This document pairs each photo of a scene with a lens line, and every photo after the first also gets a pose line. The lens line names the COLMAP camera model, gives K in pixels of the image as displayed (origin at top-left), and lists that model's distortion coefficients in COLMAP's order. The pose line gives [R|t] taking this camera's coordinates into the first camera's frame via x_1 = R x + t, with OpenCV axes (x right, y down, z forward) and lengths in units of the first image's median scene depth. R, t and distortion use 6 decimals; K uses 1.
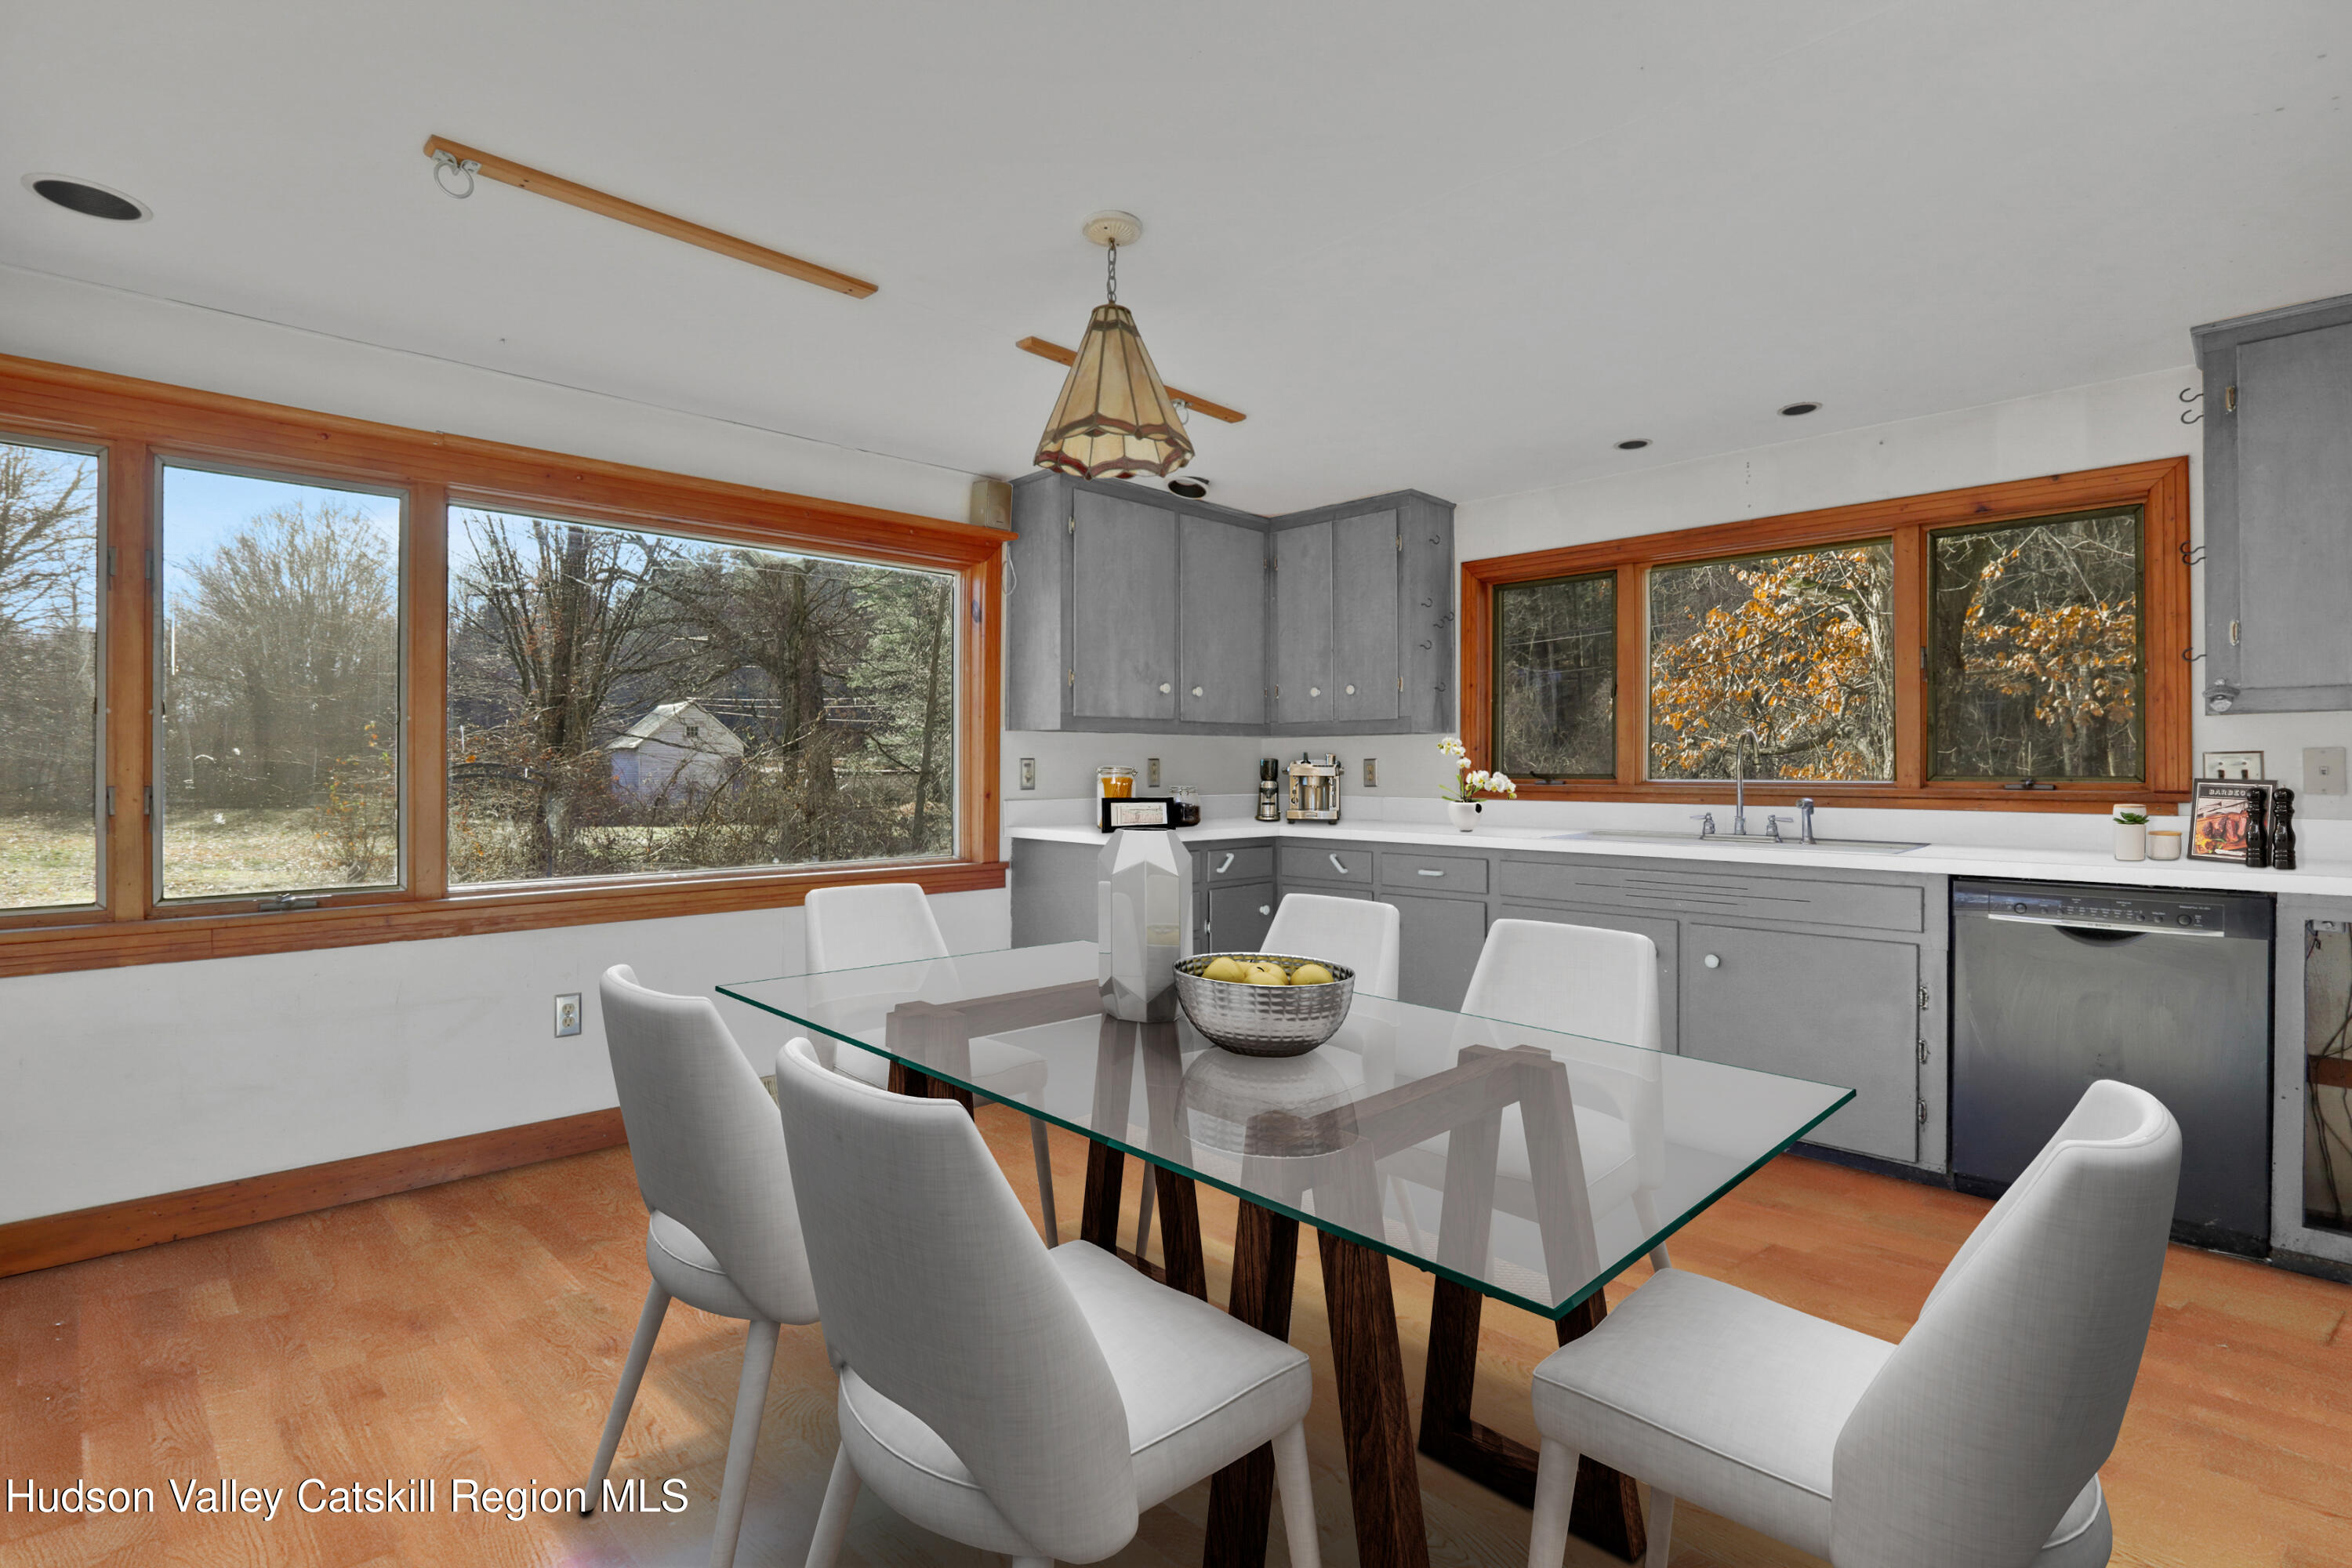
lens RADIAL K [[1148.0, 0, 1173.8], [0, 1148.0, 767.4], [0, 0, 1]] dist [-0.034238, 0.011099]
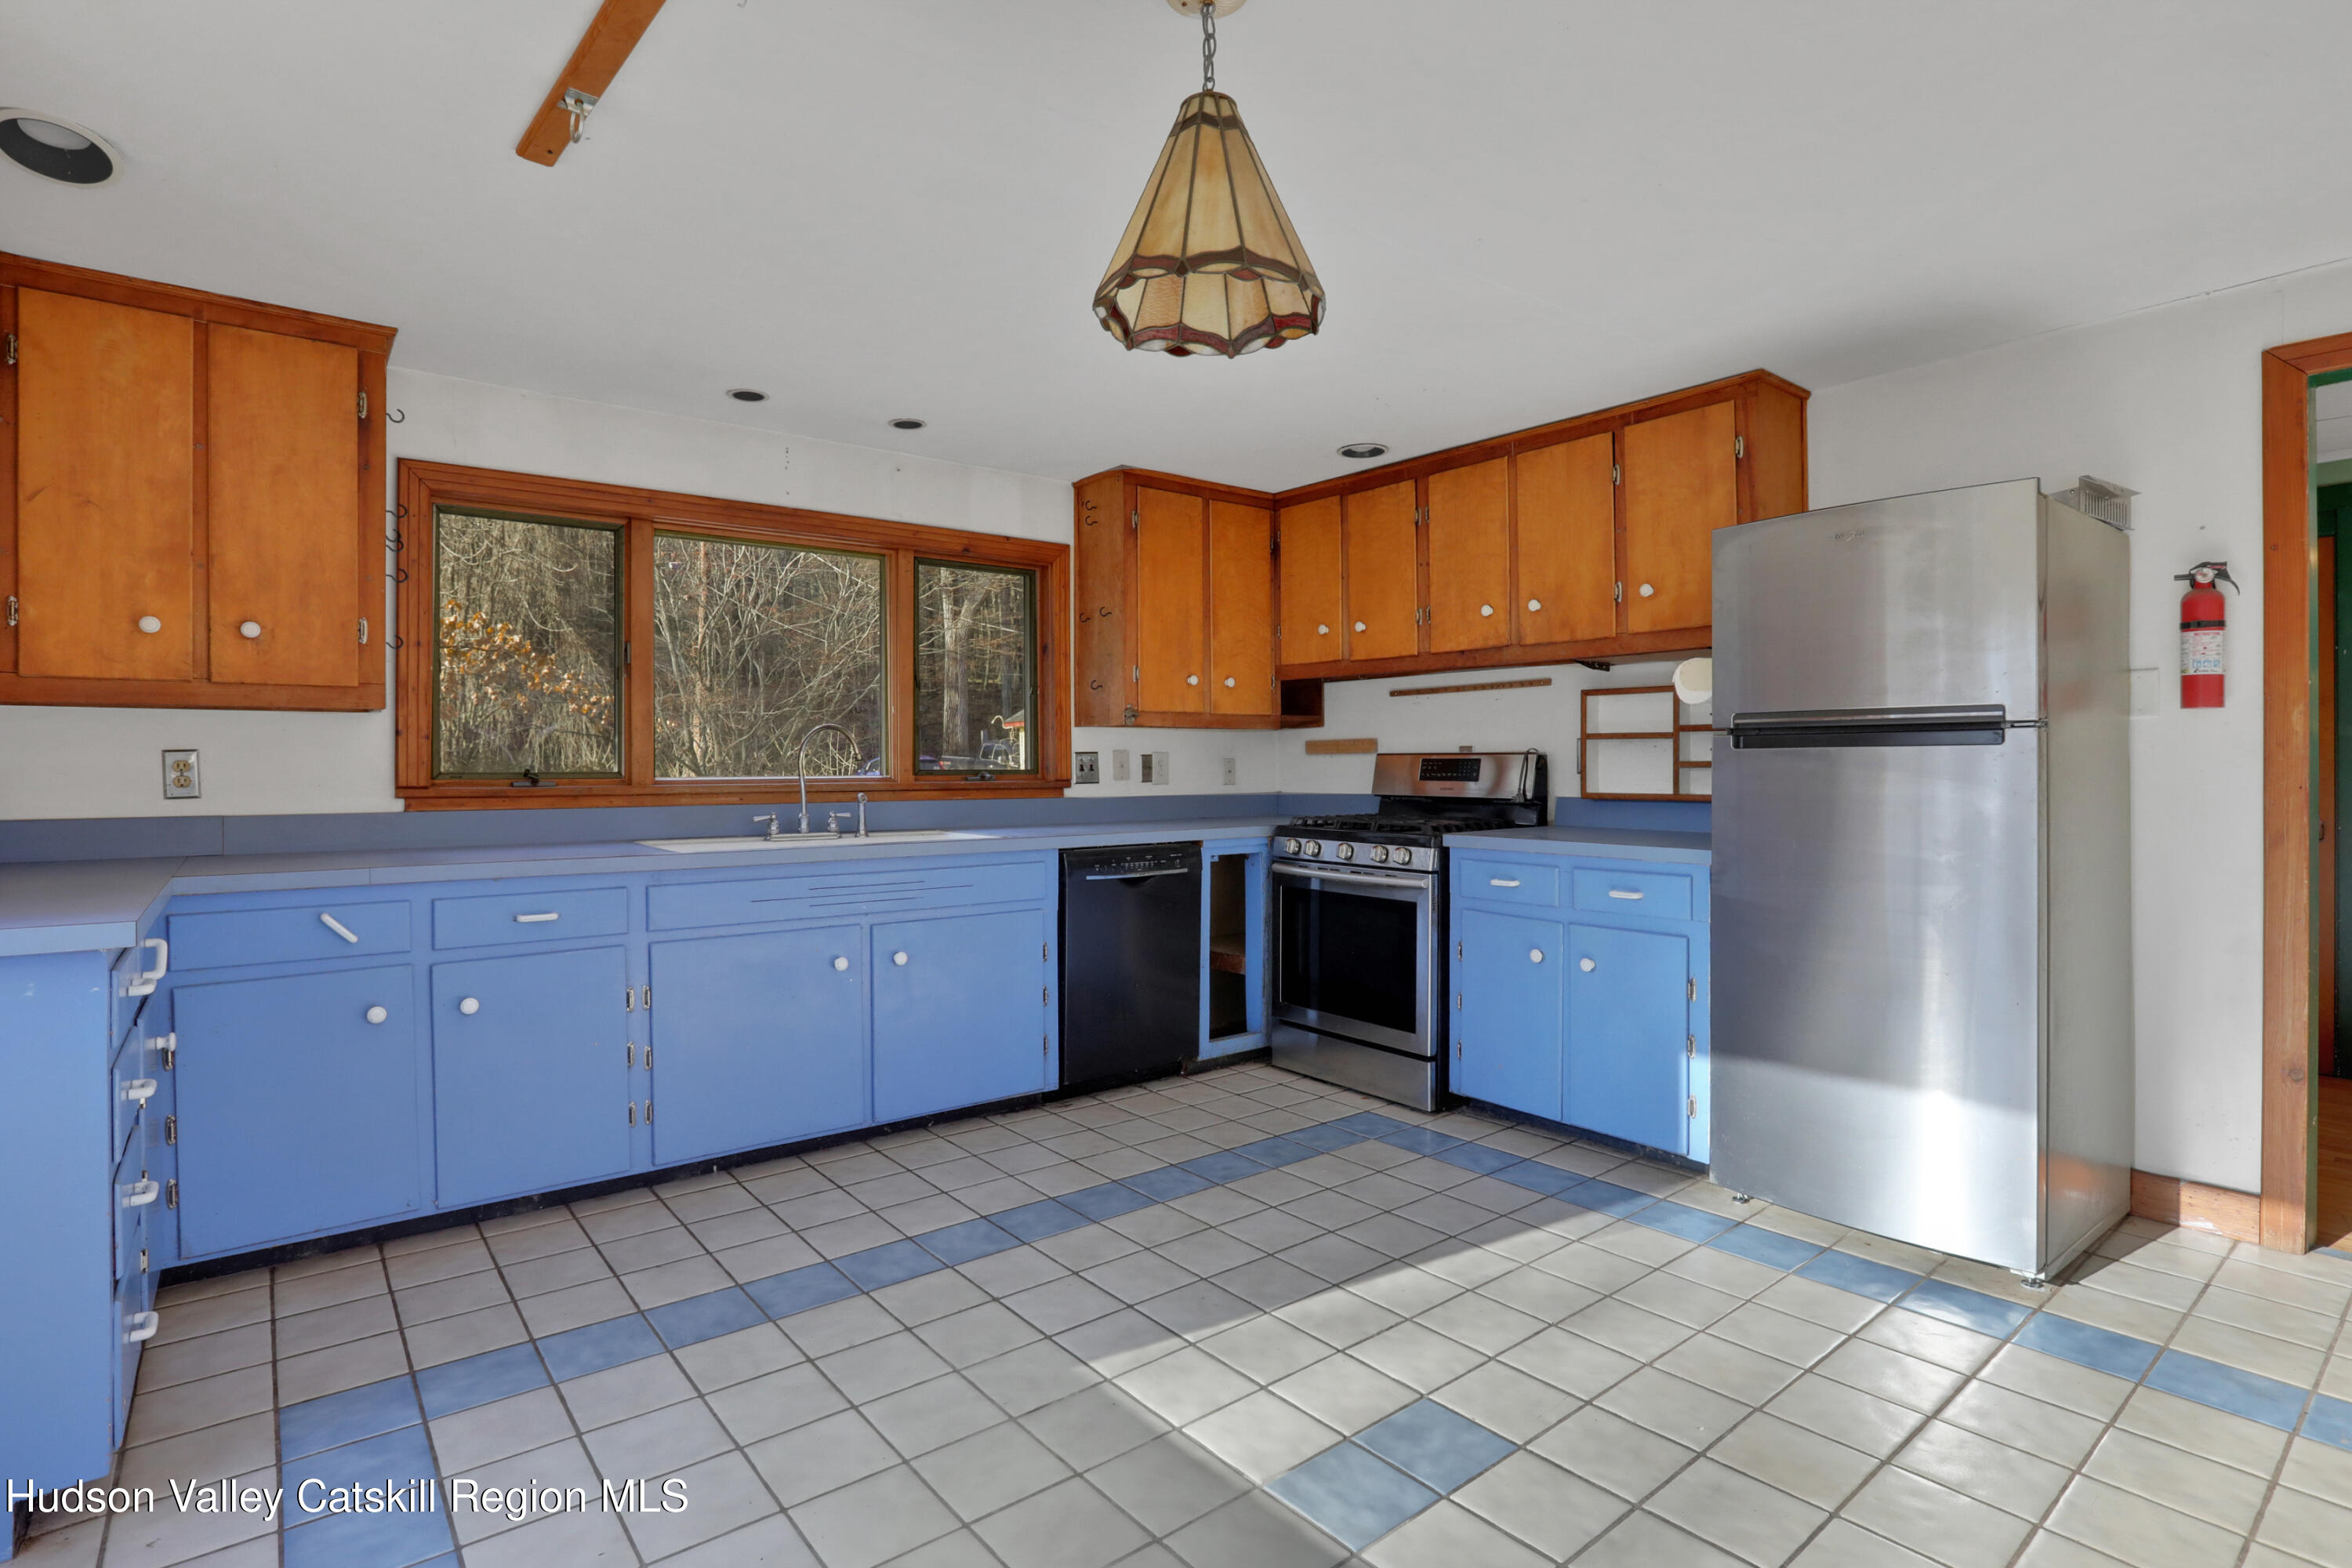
lens RADIAL K [[1167.7, 0, 1196.9], [0, 1167.7, 758.9], [0, 0, 1]] dist [-0.000715, 0.001182]
pose [[0.105089, 0.002775, 0.994459, -0.384905], [0.001235, 0.999995, -0.002921, -0.000556], [-0.994462, 0.001535, 0.105085, 0.475015]]
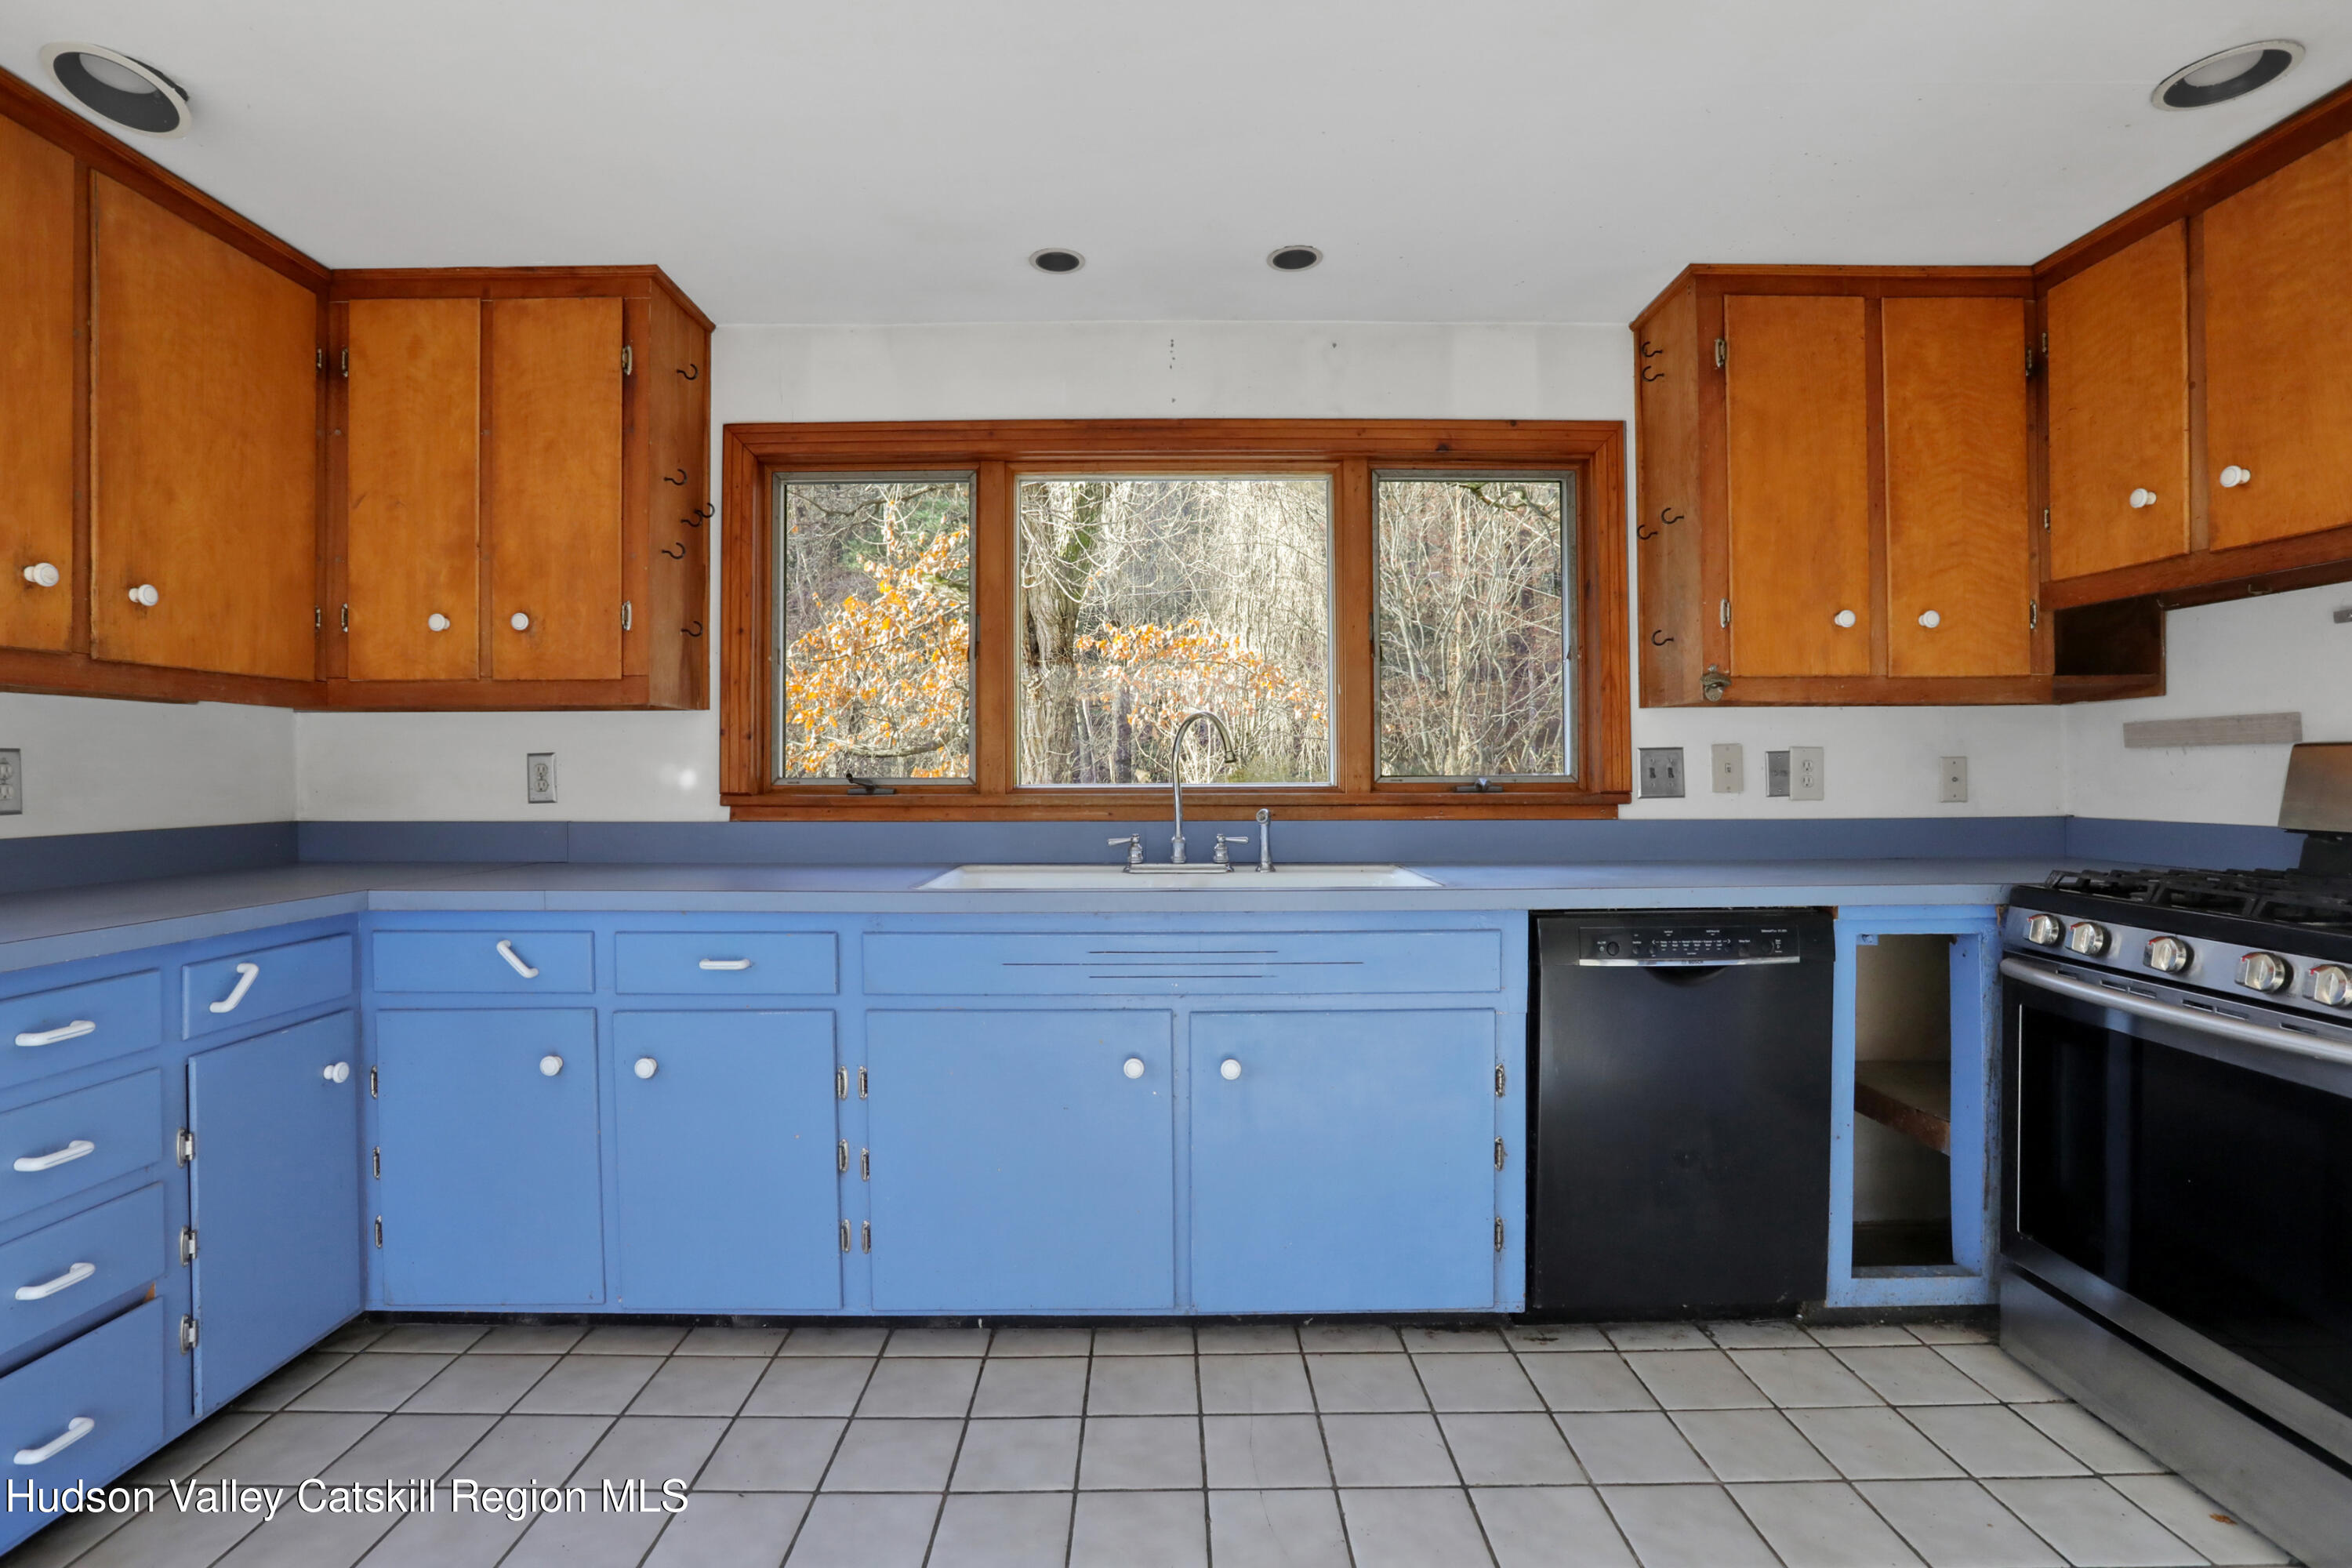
lens RADIAL K [[1148.0, 0, 1163.8], [0, 1148.0, 768.6], [0, 0, 1]] dist [-0.034238, 0.011099]
pose [[0.706872, -0.002619, 0.707337, -0.007503], [0.003213, 0.999995, 0.000492, 0.000861], [-0.707334, 0.001925, 0.706877, 0.426960]]
